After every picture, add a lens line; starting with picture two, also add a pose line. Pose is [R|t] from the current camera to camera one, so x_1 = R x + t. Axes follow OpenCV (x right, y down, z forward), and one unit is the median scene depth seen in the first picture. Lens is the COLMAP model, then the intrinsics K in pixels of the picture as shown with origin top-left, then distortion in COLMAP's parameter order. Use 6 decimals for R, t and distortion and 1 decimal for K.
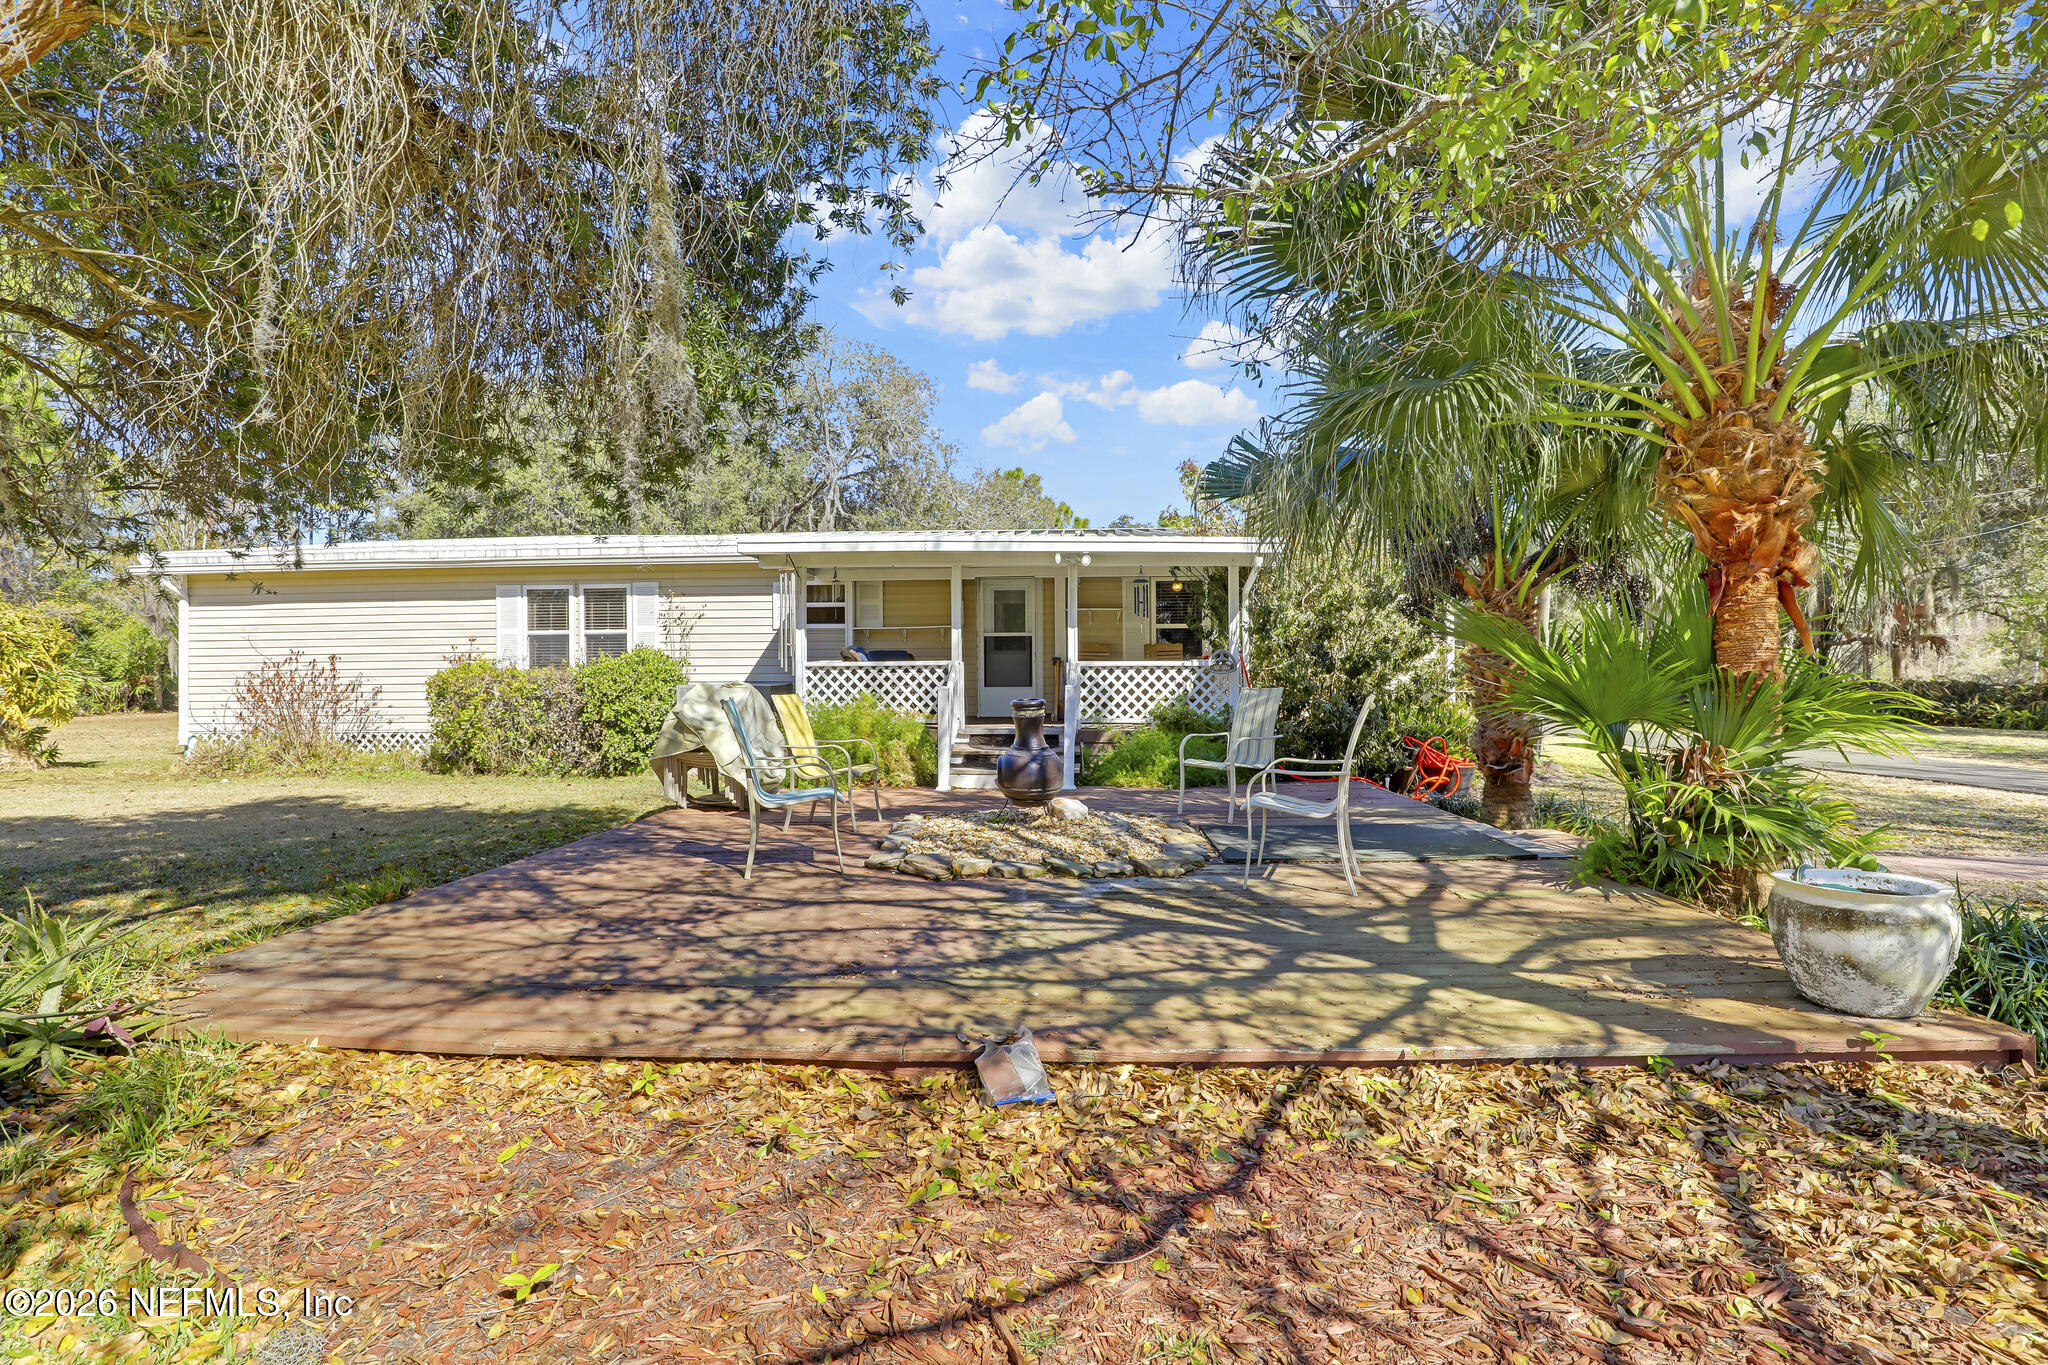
lens RADIAL K [[962.8, 0, 1024.0], [0, 962.8, 682.5], [0, 0, 1]] dist [-0.020987, 0.000695]
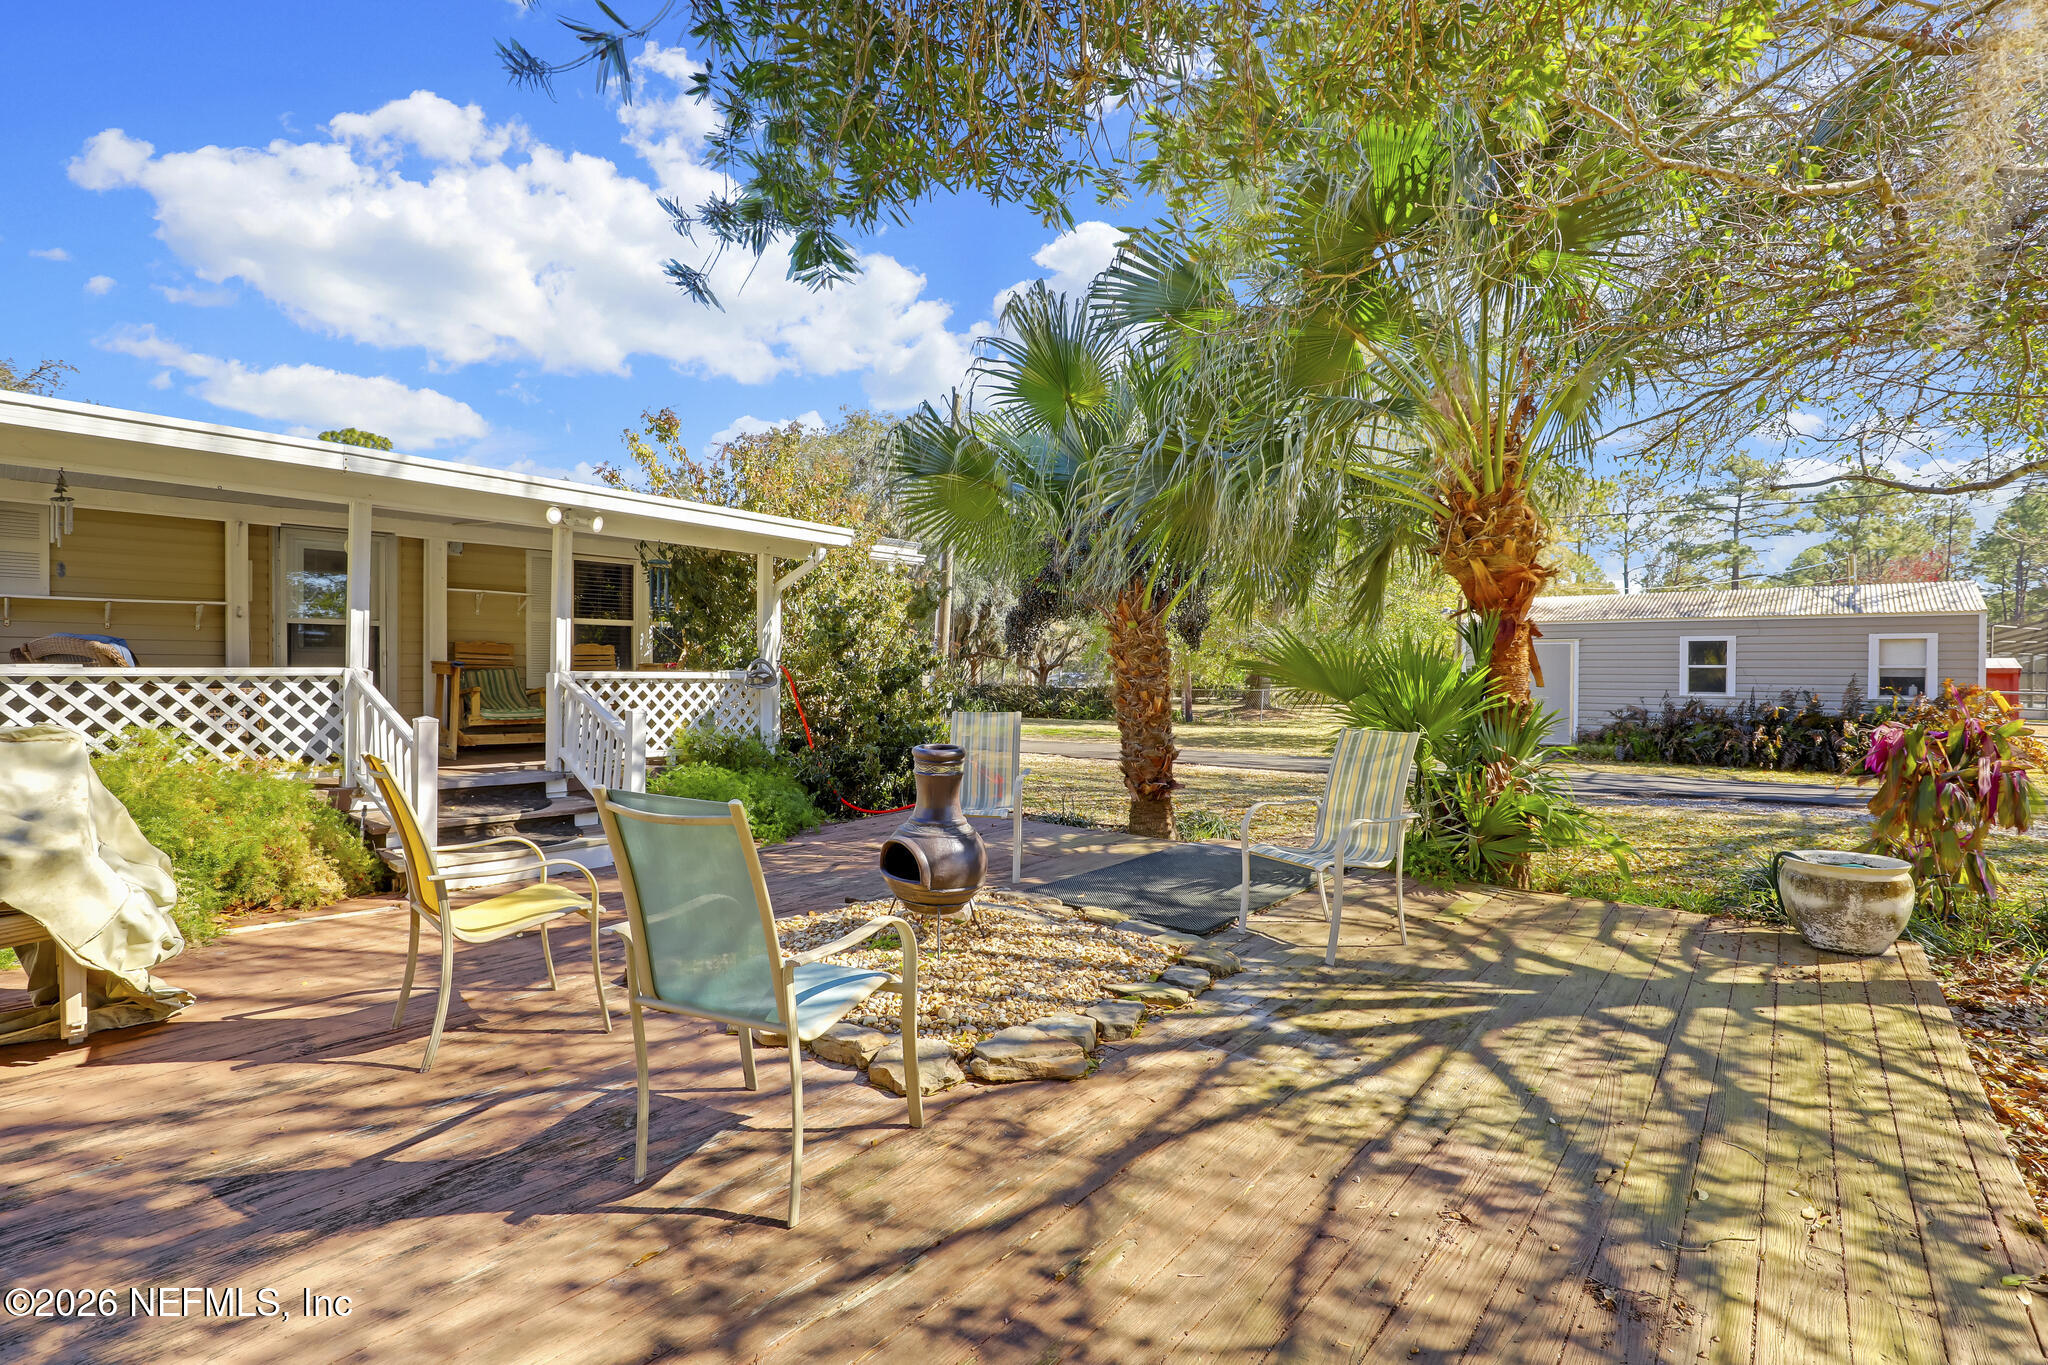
lens RADIAL K [[962.8, 0, 1024.0], [0, 962.8, 682.5], [0, 0, 1]] dist [-0.020987, 0.000695]
pose [[0.586873, 0.001245, 0.809678, -0.294221], [-0.002203, 0.999998, 0.000059, -0.014454], [-0.809676, -0.001819, 0.586874, 0.341337]]
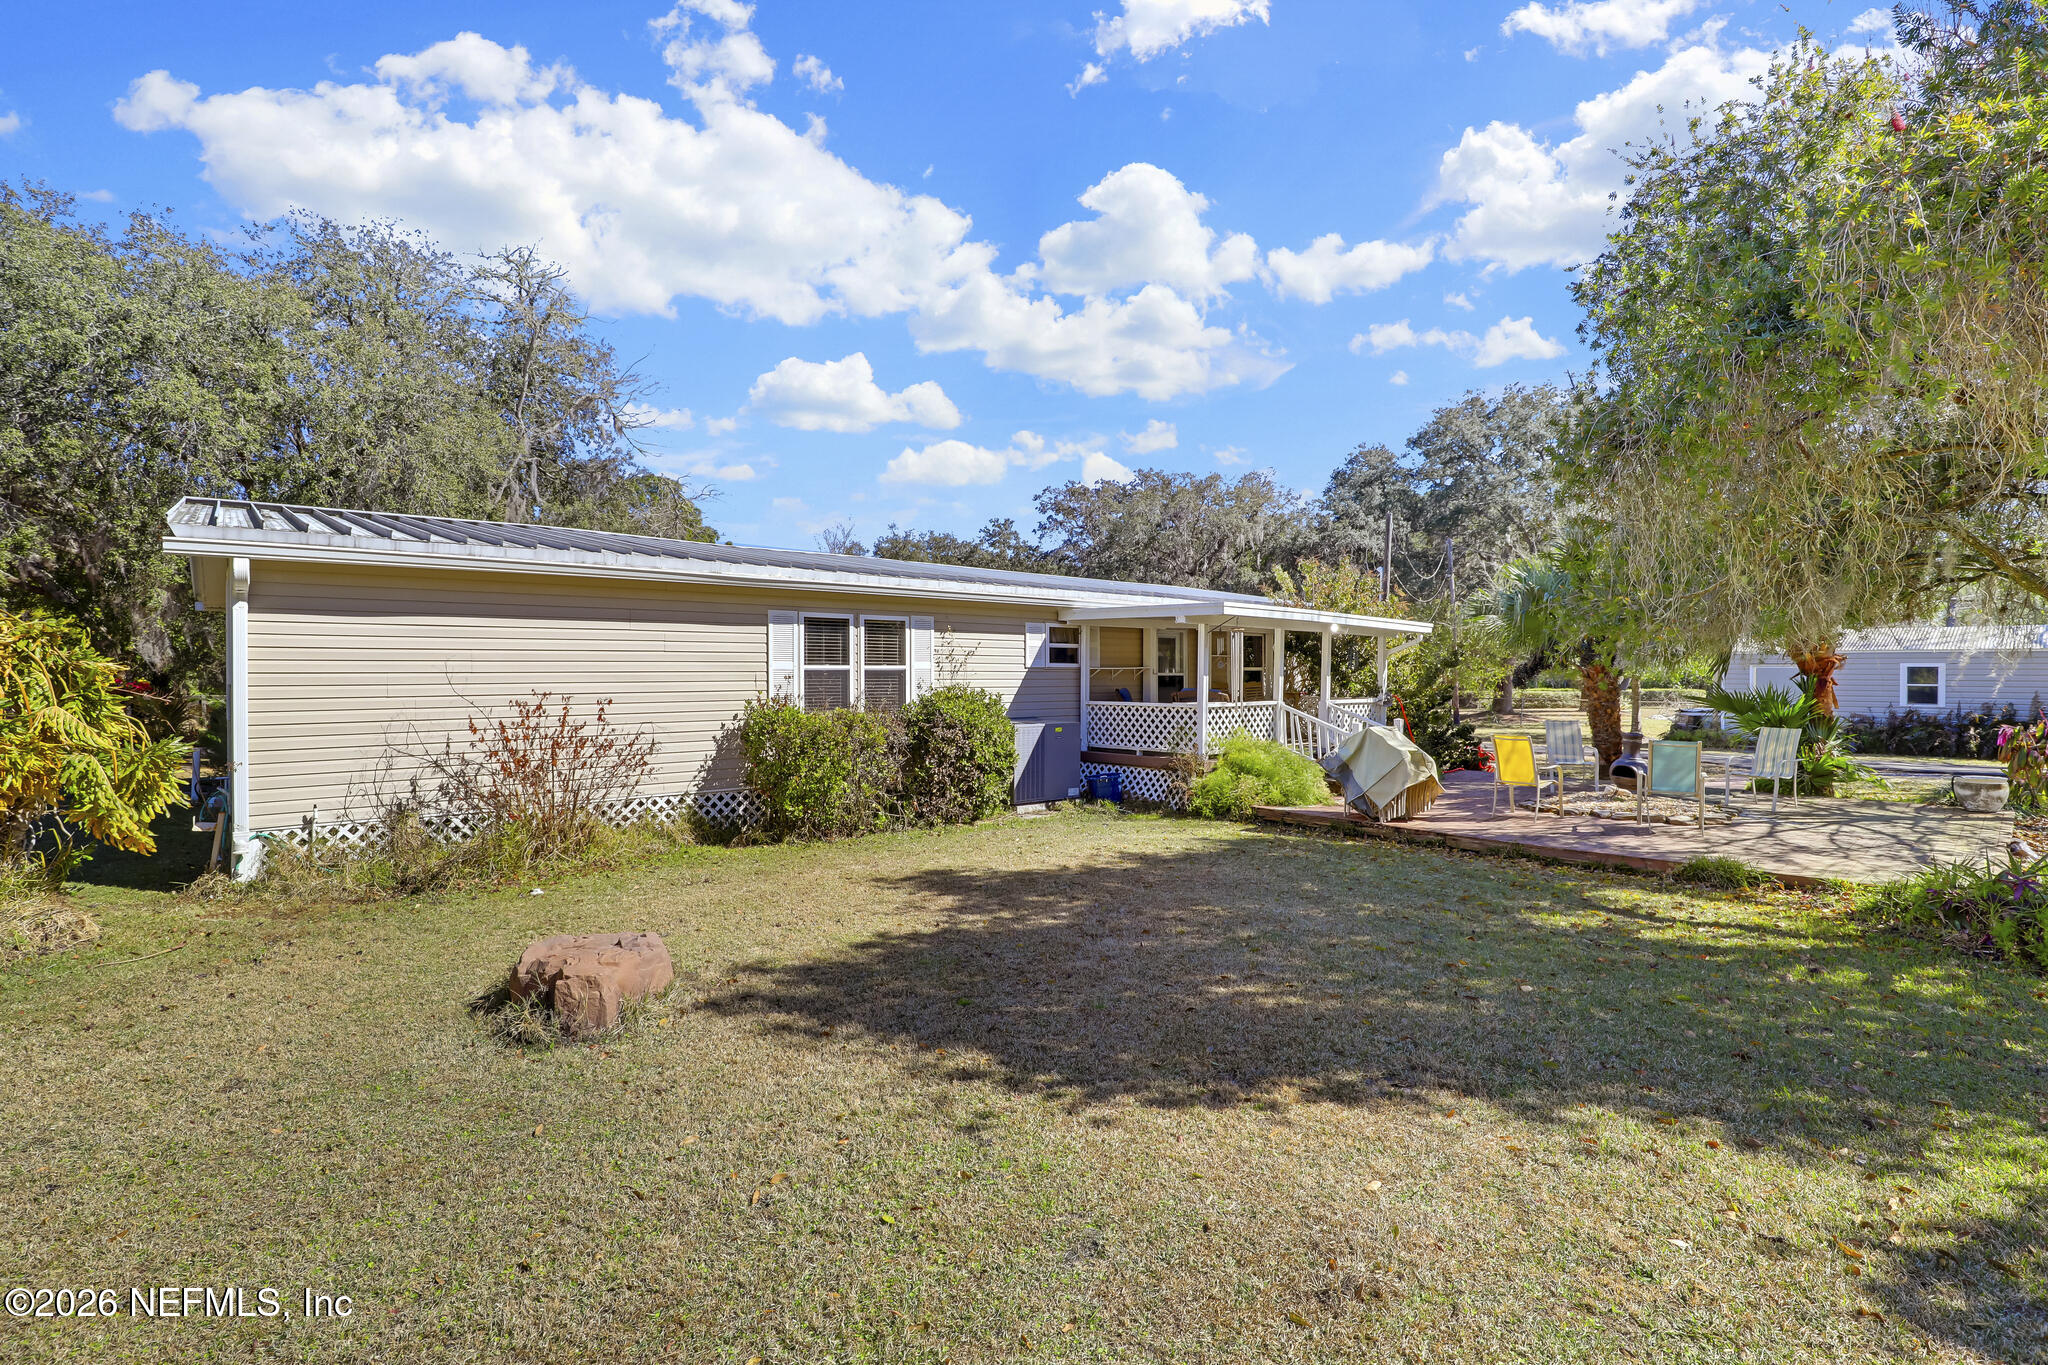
lens RADIAL K [[962.8, 0, 1024.0], [0, 962.8, 682.5], [0, 0, 1]] dist [-0.020987, 0.000695]
pose [[0.693102, 0.001099, 0.720839, -1.233733], [0.002439, 0.999990, -0.003870, -0.042845], [-0.720835, 0.004440, 0.693092, 0.334947]]
